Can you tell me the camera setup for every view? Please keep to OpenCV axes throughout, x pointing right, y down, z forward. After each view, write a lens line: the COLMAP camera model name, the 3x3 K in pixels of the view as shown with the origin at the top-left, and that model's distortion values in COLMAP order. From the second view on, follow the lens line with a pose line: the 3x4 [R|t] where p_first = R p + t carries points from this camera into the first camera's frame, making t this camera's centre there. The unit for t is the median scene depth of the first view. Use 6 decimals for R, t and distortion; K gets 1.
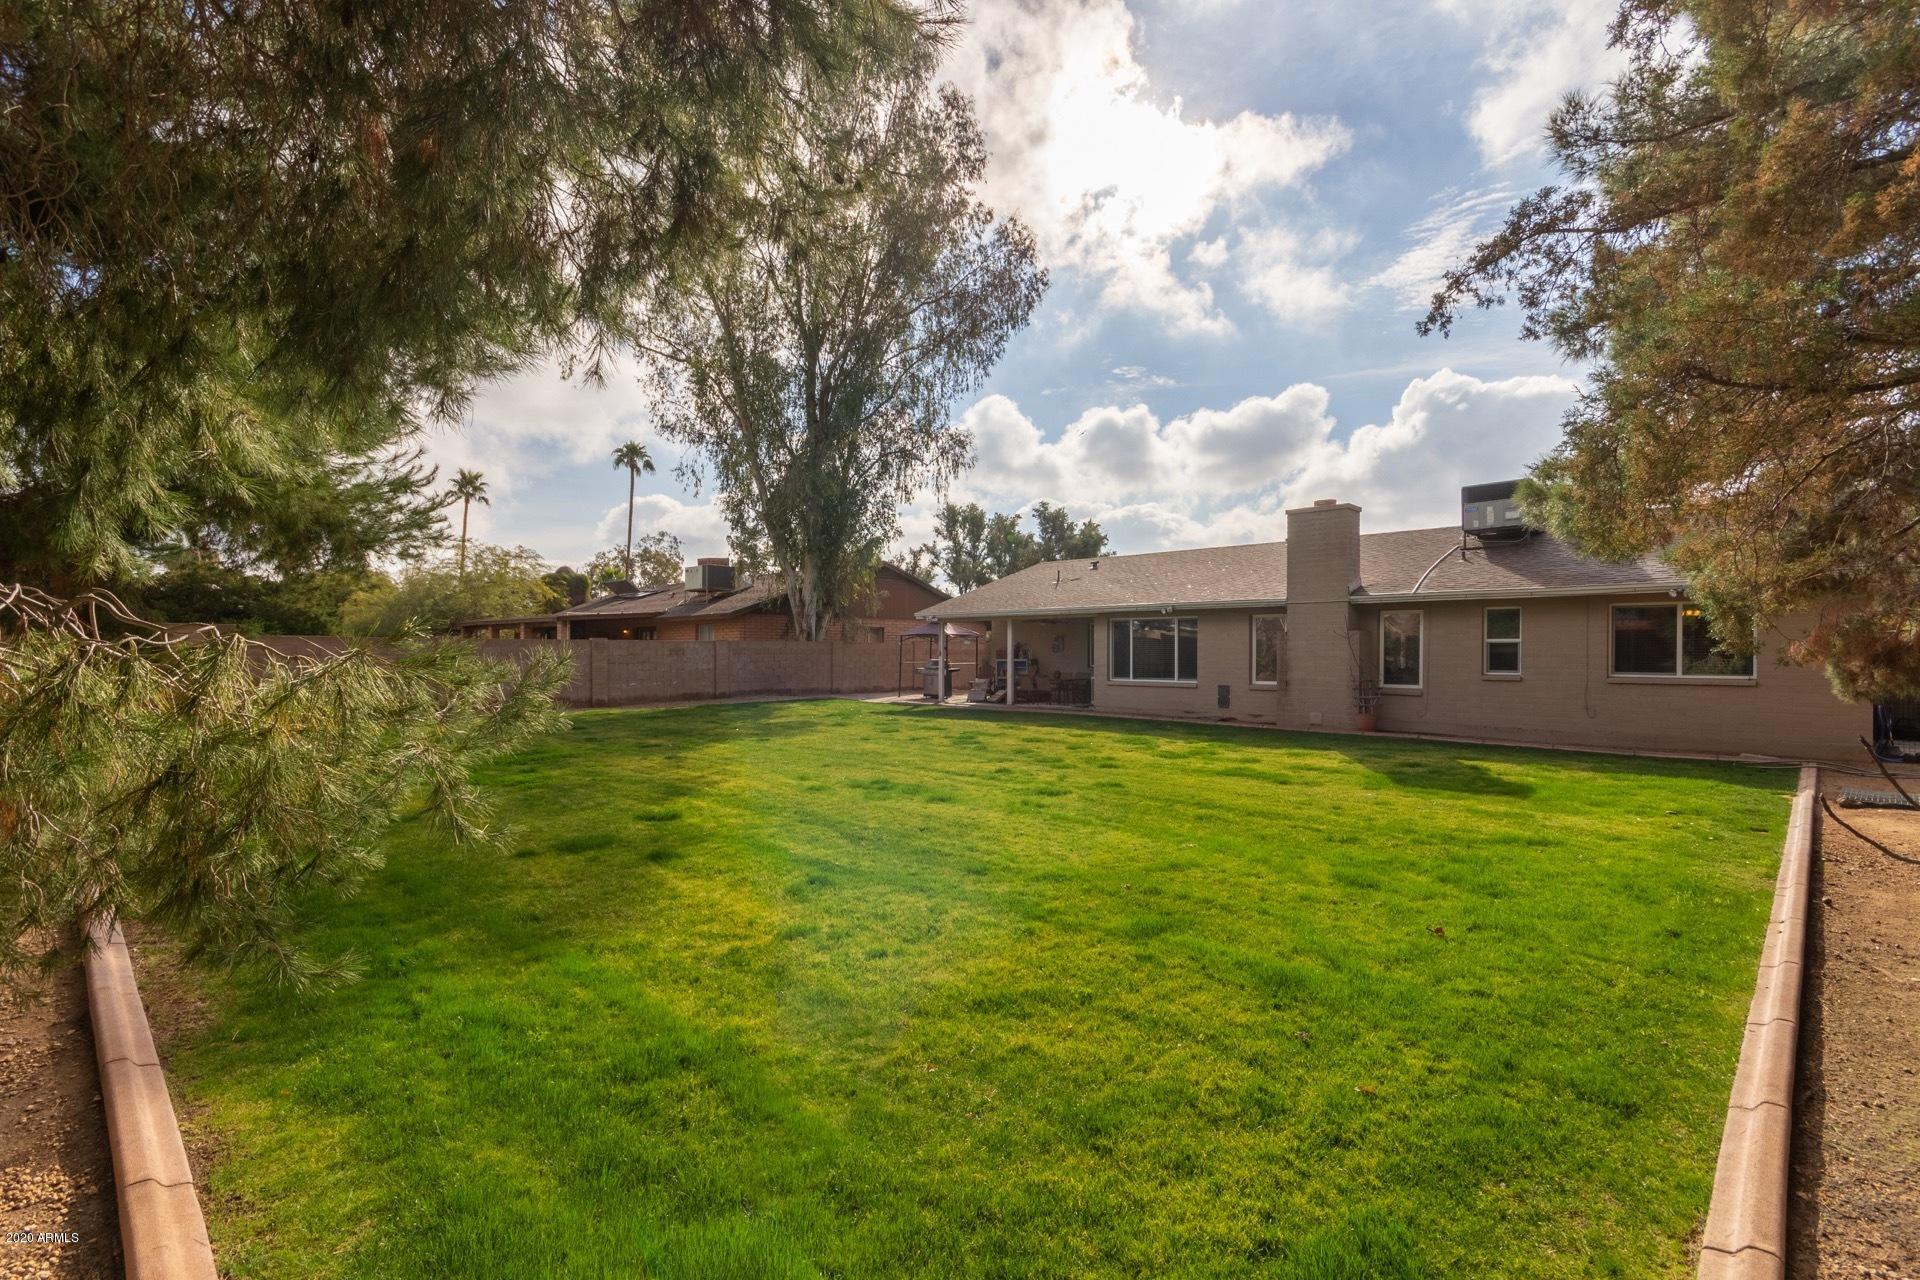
lens RADIAL K [[908.5, 0, 965.7], [0, 908.5, 654.7], [0, 0, 1]] dist [0.018374, -0.000089]
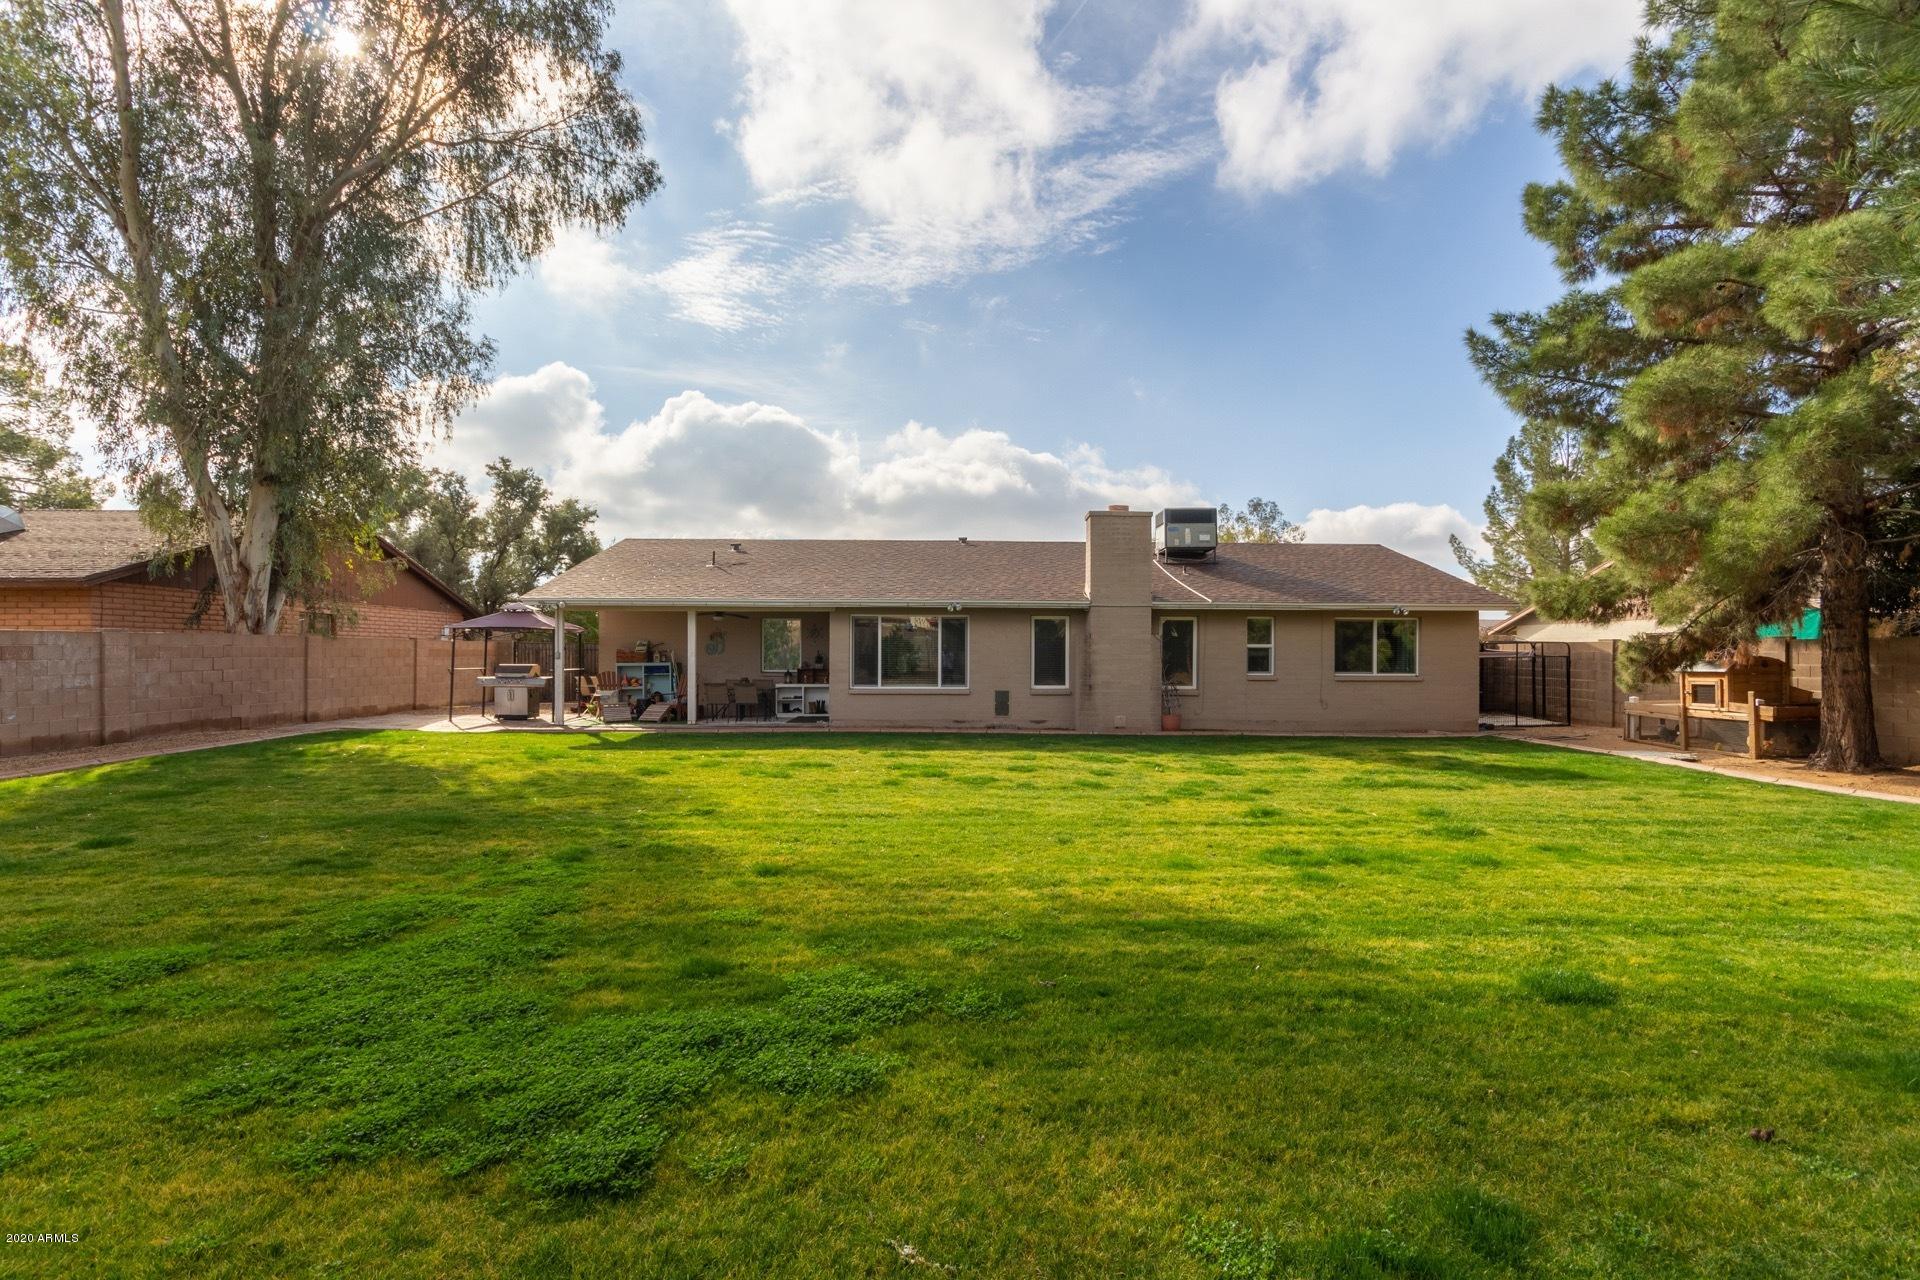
lens RADIAL K [[908.5, 0, 965.7], [0, 908.5, 654.7], [0, 0, 1]] dist [0.018374, -0.000089]
pose [[0.690002, -0.003159, 0.723801, -0.376742], [-0.001582, 0.999982, 0.005873, -0.007900], [-0.723806, -0.005198, 0.689984, 0.348132]]
